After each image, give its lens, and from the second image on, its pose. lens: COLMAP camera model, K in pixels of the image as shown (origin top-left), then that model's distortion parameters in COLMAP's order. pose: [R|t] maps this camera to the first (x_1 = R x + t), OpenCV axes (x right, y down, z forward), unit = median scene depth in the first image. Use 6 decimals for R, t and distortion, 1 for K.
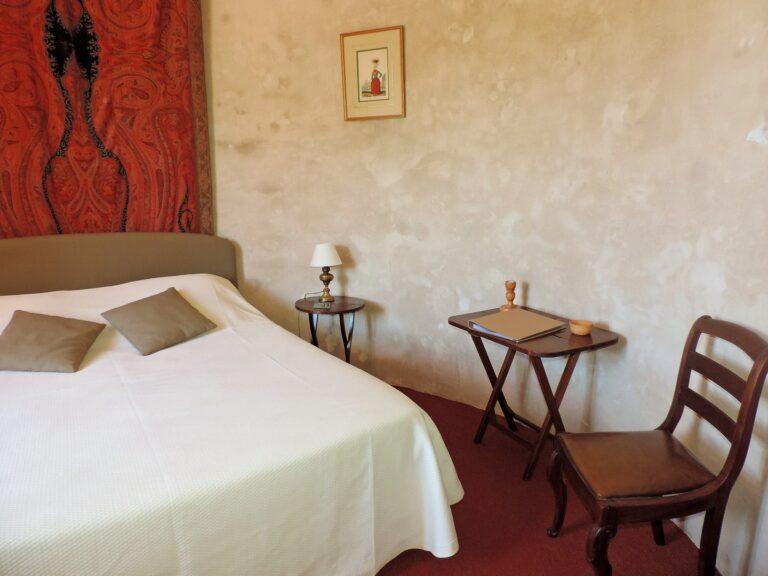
lens RADIAL K [[572.3, 0, 384.2], [0, 572.3, 289.9], [0, 0, 1]] dist [-0.005609, 0.001230]
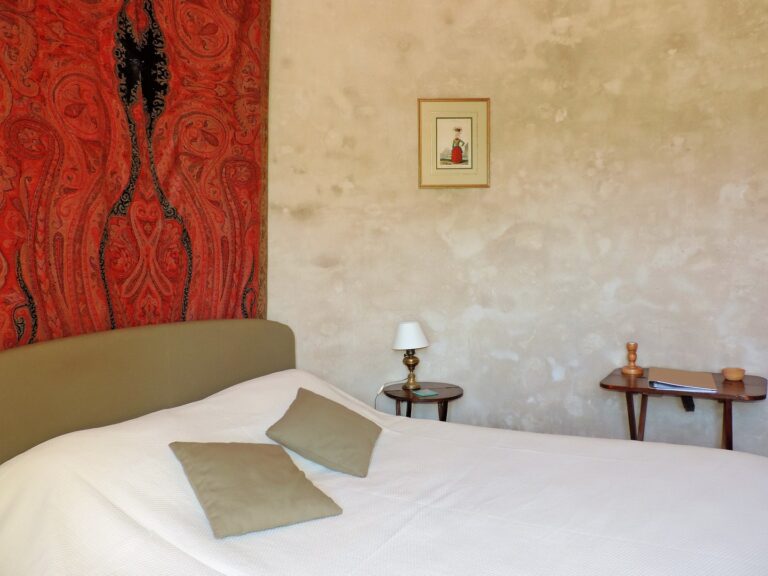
lens RADIAL K [[617.4, 0, 383.8], [0, 617.4, 285.2], [0, 0, 1]] dist [-0.022518, 0.012656]
pose [[0.857394, -0.026394, 0.513983, -0.665996], [0.108817, 0.985403, -0.130919, -0.018710], [-0.503025, 0.168179, 0.847751, 0.226080]]
